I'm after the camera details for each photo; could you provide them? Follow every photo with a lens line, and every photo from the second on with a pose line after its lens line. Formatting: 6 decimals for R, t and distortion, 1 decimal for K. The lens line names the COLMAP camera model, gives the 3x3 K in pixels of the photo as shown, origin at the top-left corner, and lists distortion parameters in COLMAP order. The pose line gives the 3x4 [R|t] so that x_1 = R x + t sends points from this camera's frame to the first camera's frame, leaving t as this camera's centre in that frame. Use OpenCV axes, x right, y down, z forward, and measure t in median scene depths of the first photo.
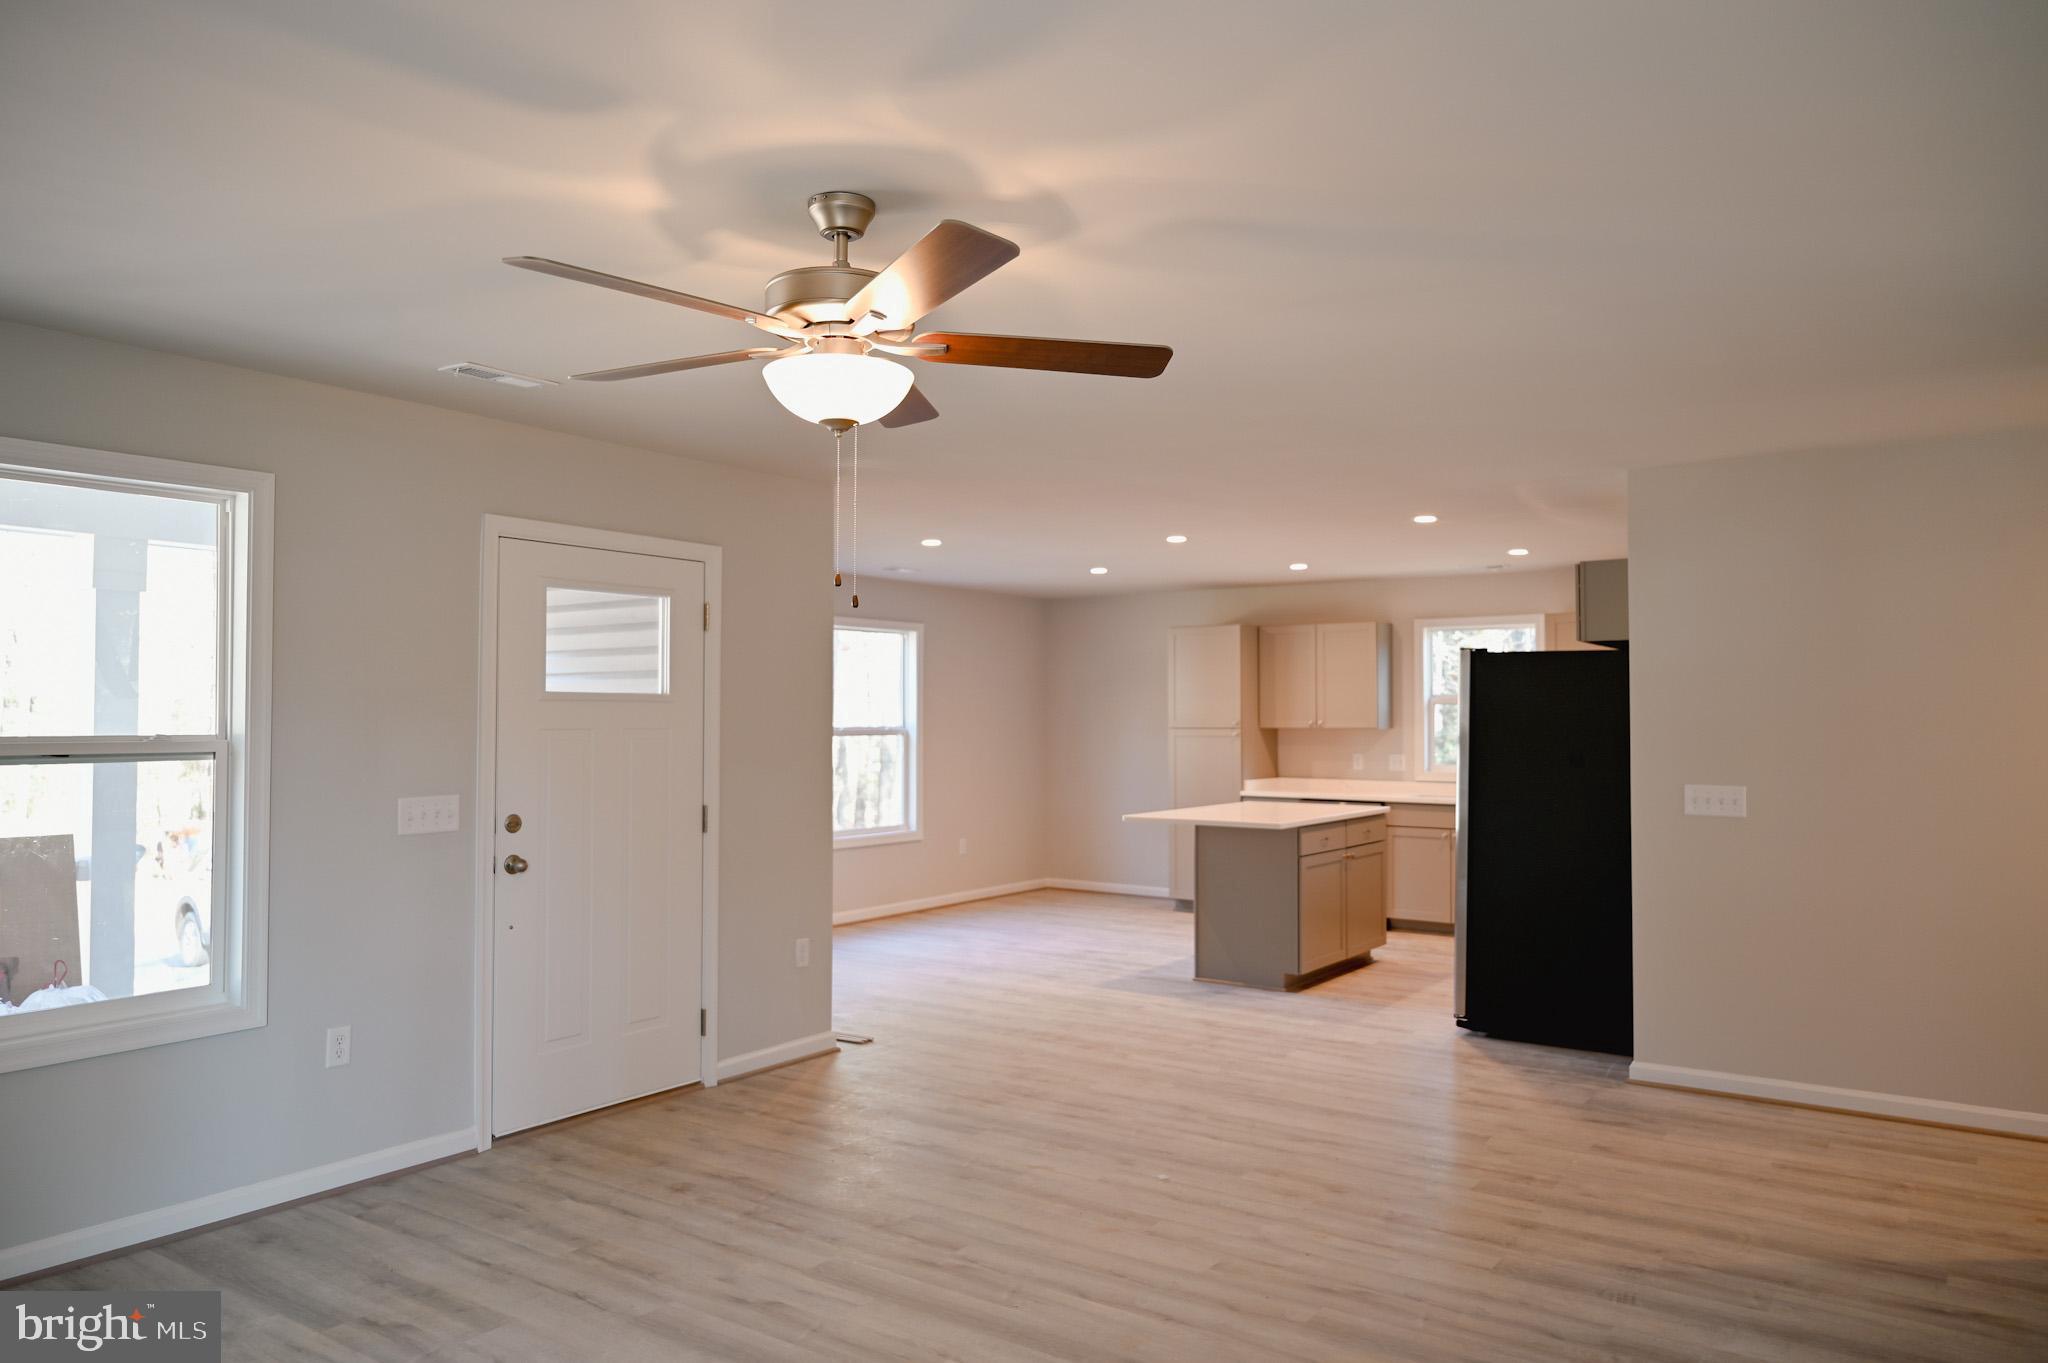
lens RADIAL K [[1390.4, 0, 1021.3], [0, 1390.4, 666.5], [0, 0, 1]] dist [-0.004849, -0.003132]
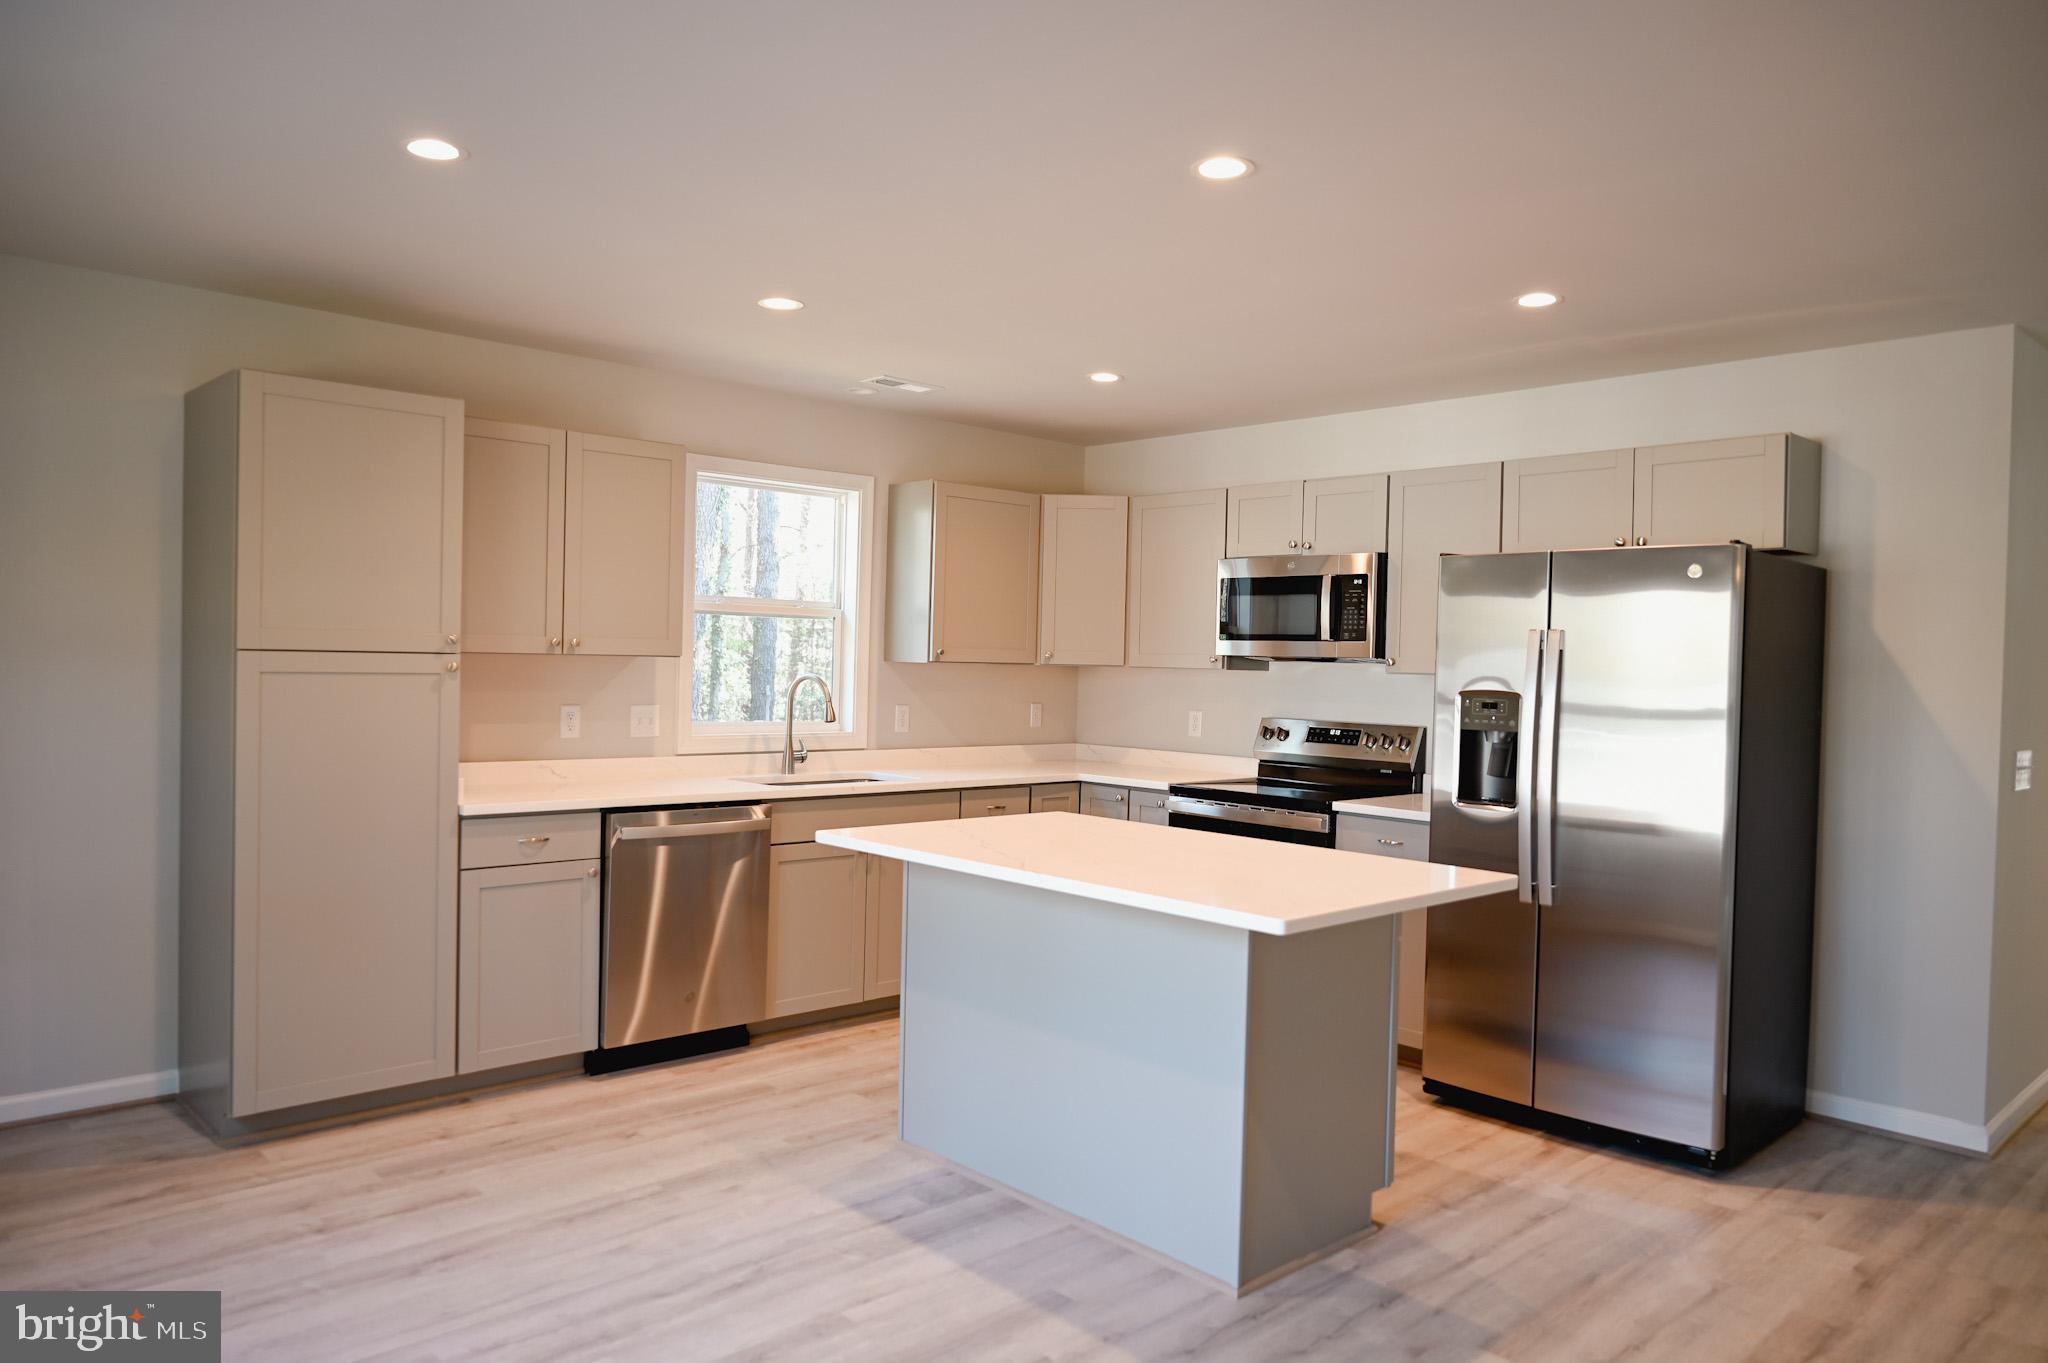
lens RADIAL K [[1383.0, 0, 1024.0], [0, 1383.0, 681.5], [0, 0, 1]] dist [-0.005049, 0.000037]
pose [[0.200121, -0.011986, 0.979698, -0.210409], [-0.059598, 0.997925, 0.024383, 0.033001], [-0.977957, -0.063267, 0.198991, 0.758149]]
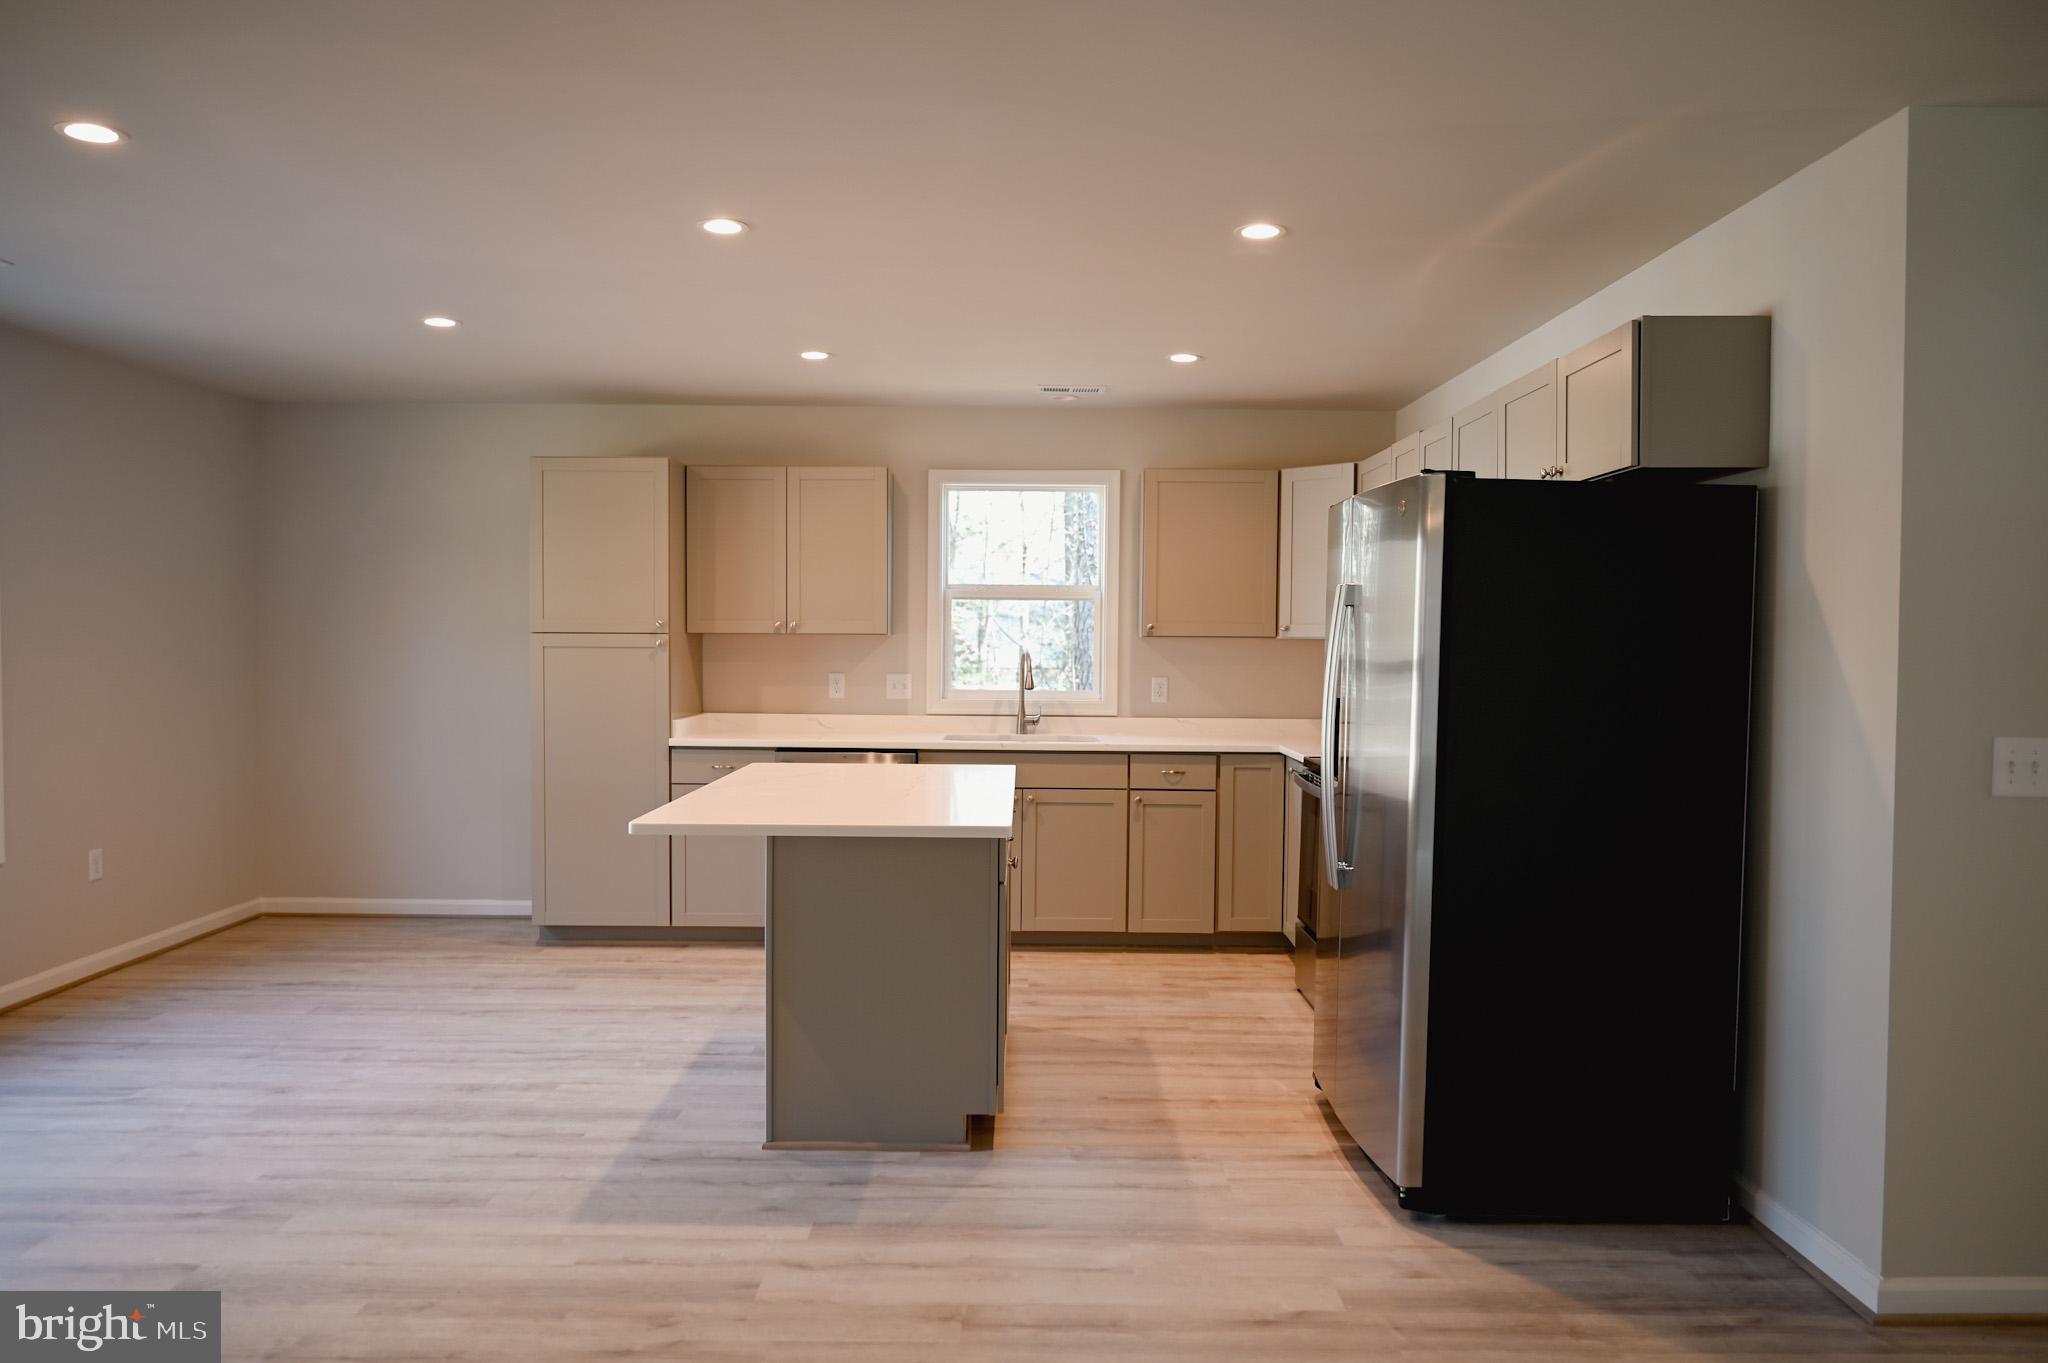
lens RADIAL K [[1390.4, 0, 1021.3], [0, 1390.4, 666.5], [0, 0, 1]] dist [-0.004849, -0.003132]
pose [[0.818263, -0.007540, 0.574794, -0.060558], [-0.028085, 0.998195, 0.053076, 0.023017], [-0.574157, -0.059573, 0.816575, 0.429598]]
